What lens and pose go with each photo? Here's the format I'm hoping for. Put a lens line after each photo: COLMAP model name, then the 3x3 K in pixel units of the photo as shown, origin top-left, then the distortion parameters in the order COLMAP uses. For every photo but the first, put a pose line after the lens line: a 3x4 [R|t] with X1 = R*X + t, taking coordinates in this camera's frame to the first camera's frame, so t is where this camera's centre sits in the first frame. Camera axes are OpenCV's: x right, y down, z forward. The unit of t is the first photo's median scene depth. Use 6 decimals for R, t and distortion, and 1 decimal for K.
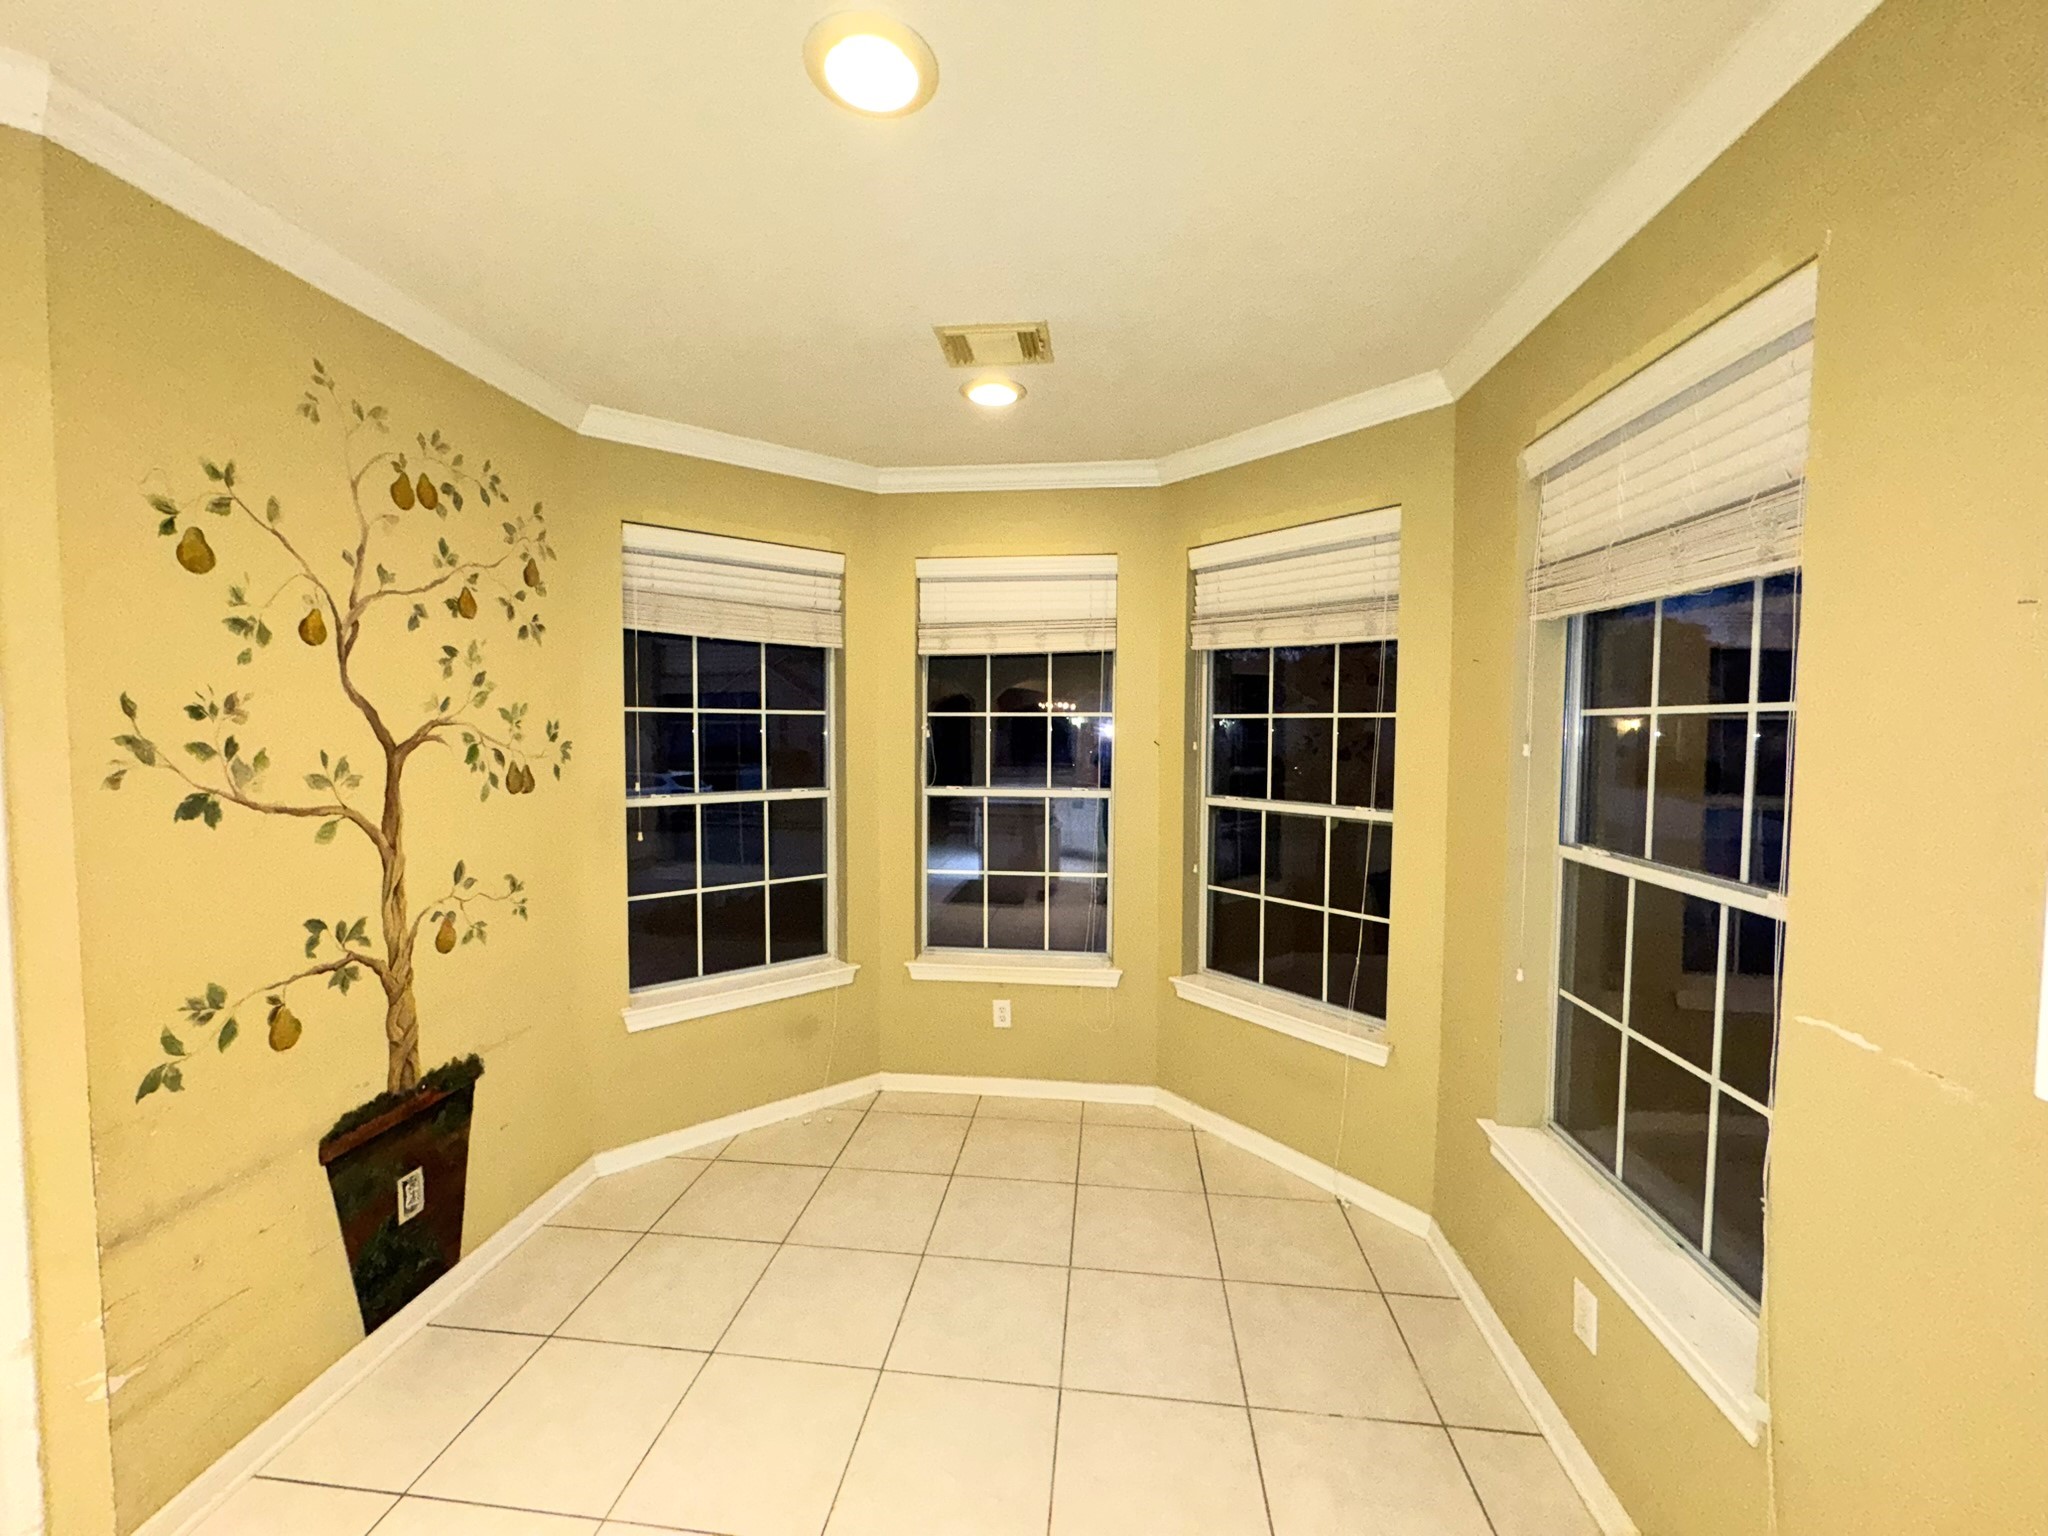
lens RADIAL K [[834.9, 0, 1017.5], [0, 834.9, 770.0], [0, 0, 1]] dist [-0.003077, 0.000172]
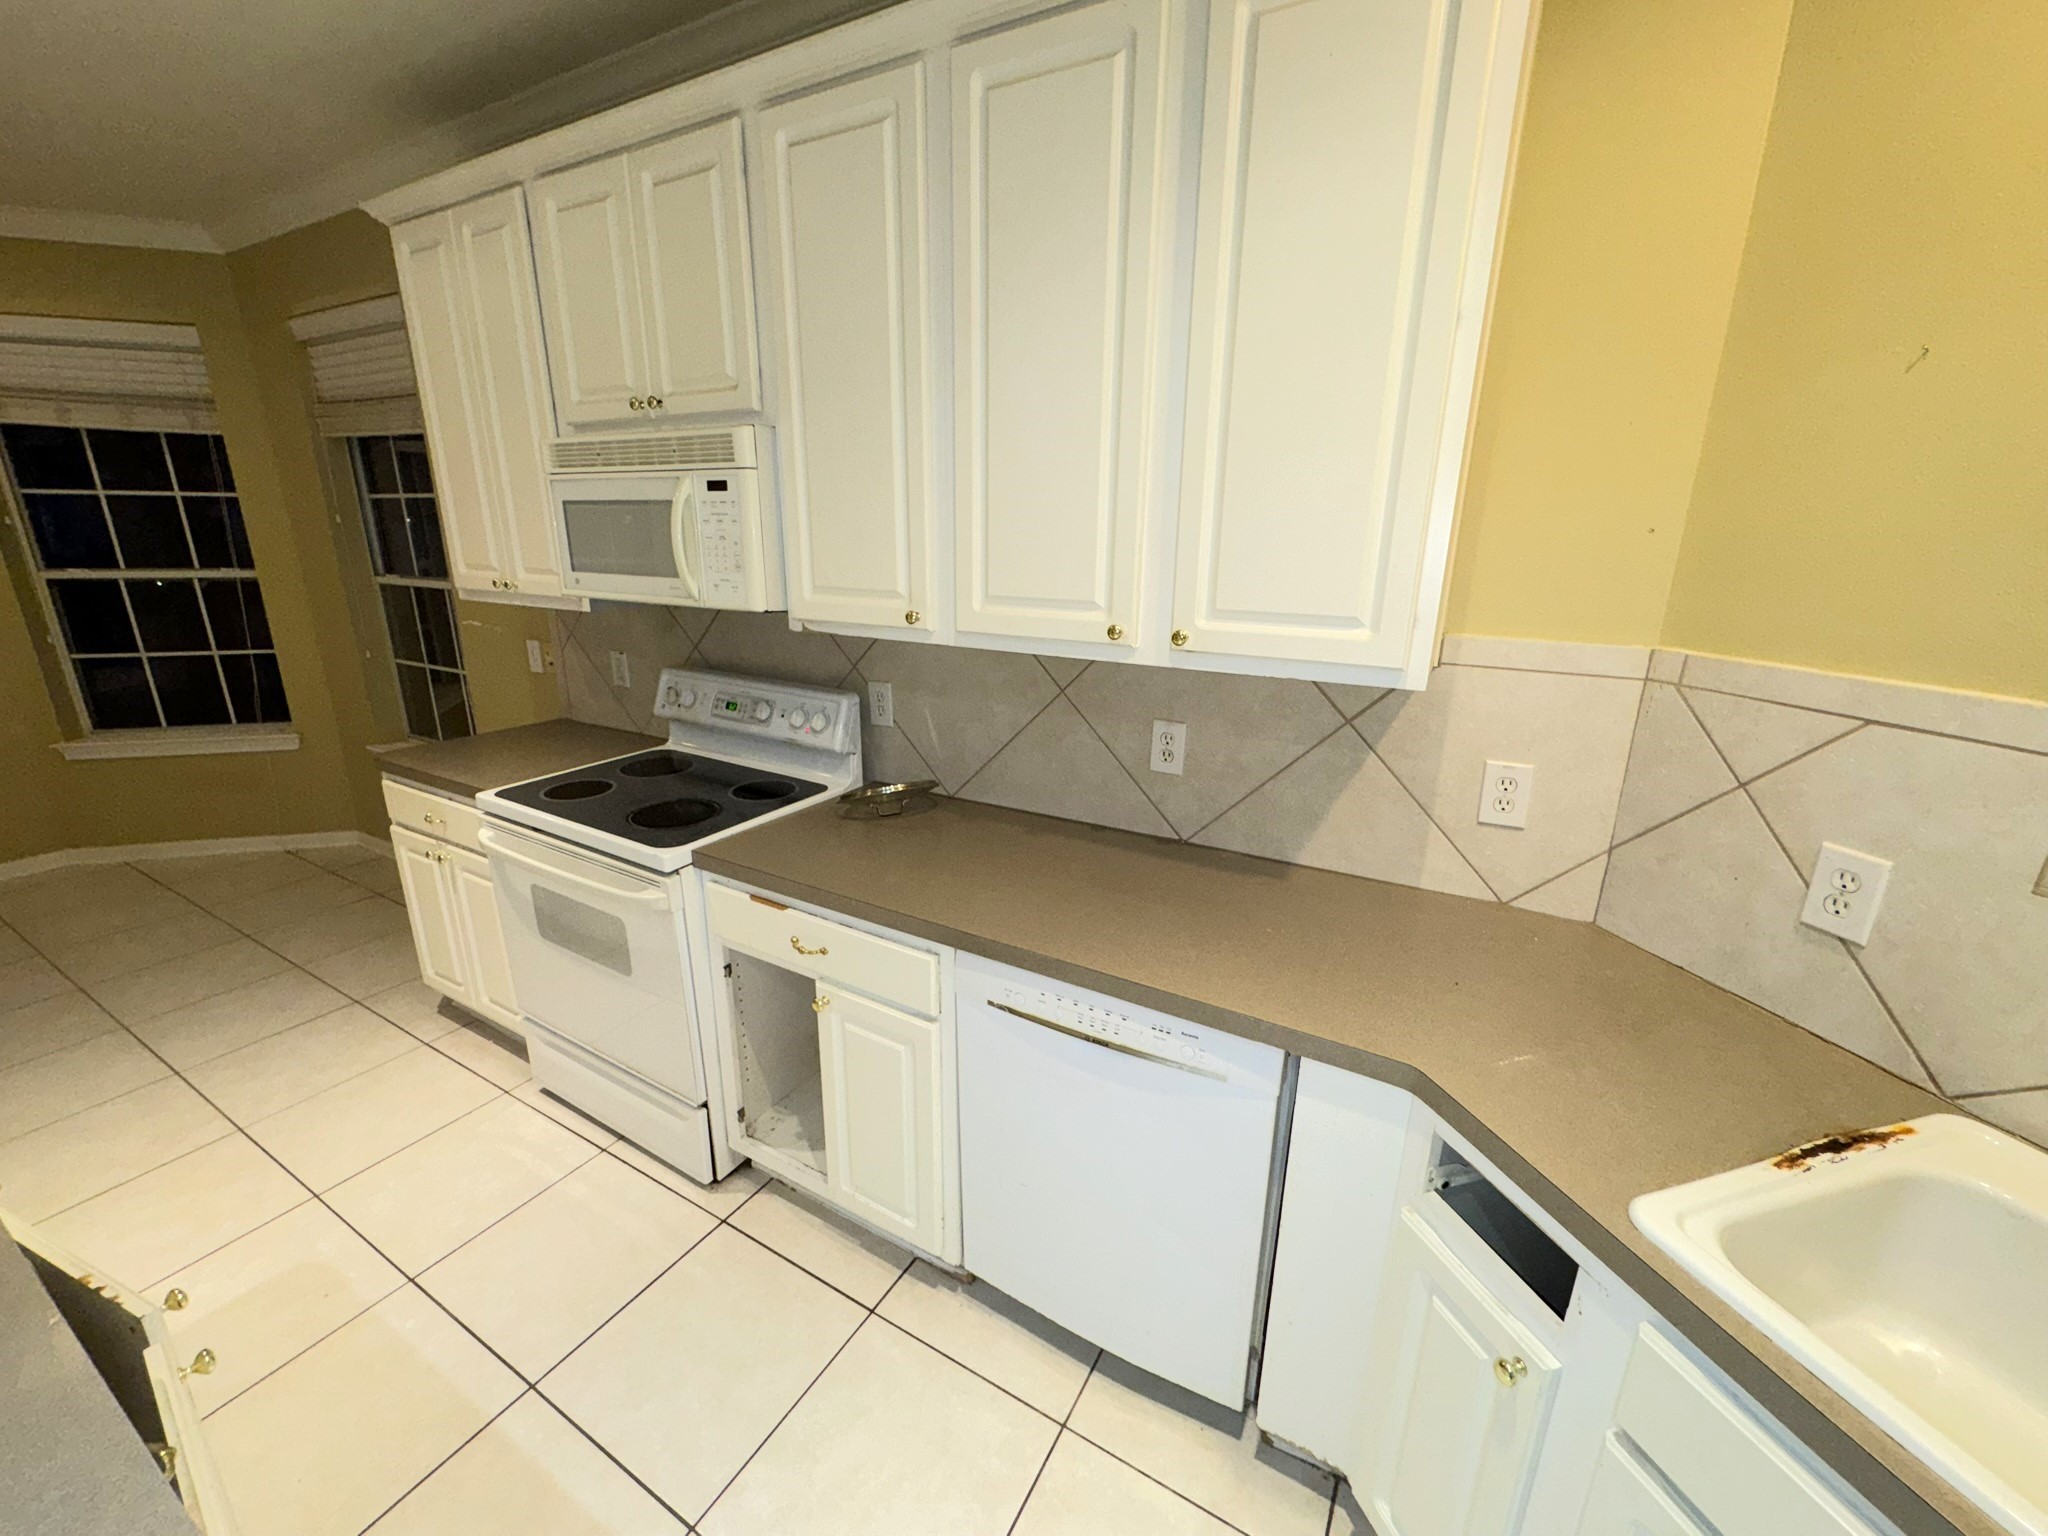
lens RADIAL K [[834.9, 0, 1023.9], [0, 834.9, 770.1], [0, 0, 1]] dist [-0.003077, 0.000172]
pose [[0.399647, -0.263708, 0.877918, -0.313918], [0.035703, 0.961478, 0.272555, 0.037320], [-0.915974, -0.077581, 0.393667, -0.678173]]
